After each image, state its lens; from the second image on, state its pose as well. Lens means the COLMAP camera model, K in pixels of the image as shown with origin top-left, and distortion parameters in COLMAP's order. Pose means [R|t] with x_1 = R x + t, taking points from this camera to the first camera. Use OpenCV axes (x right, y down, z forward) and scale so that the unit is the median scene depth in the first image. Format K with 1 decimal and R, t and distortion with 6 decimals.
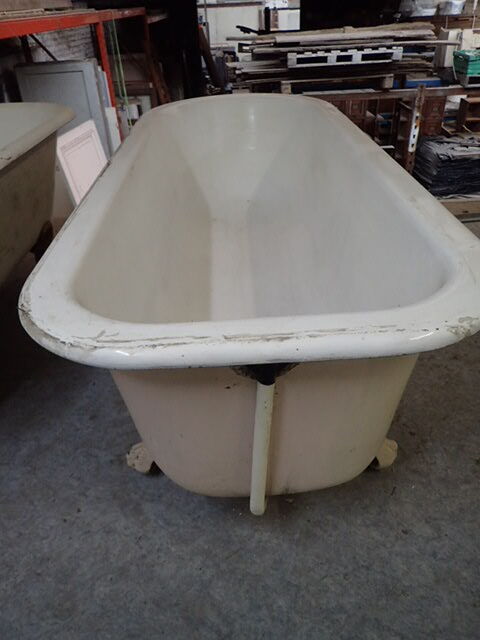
lens RADIAL K [[460.7, 0, 240.7], [0, 460.7, 318.2], [0, 0, 1]] dist [-0.009468, -0.001402]
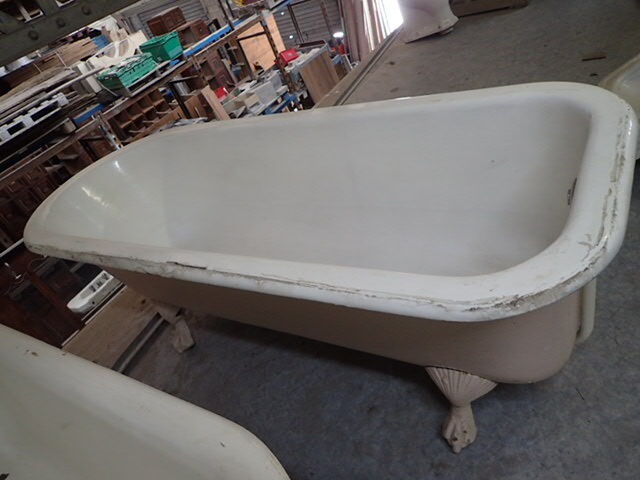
lens RADIAL K [[460.7, 0, 319.5], [0, 460.7, 243.0], [0, 0, 1]] dist [-0.009468, -0.001402]
pose [[0.522401, -0.614298, 0.591384, -0.773377], [0.707287, 0.699548, 0.101868, -0.321590], [-0.476279, 0.365062, 0.799930, 0.235518]]
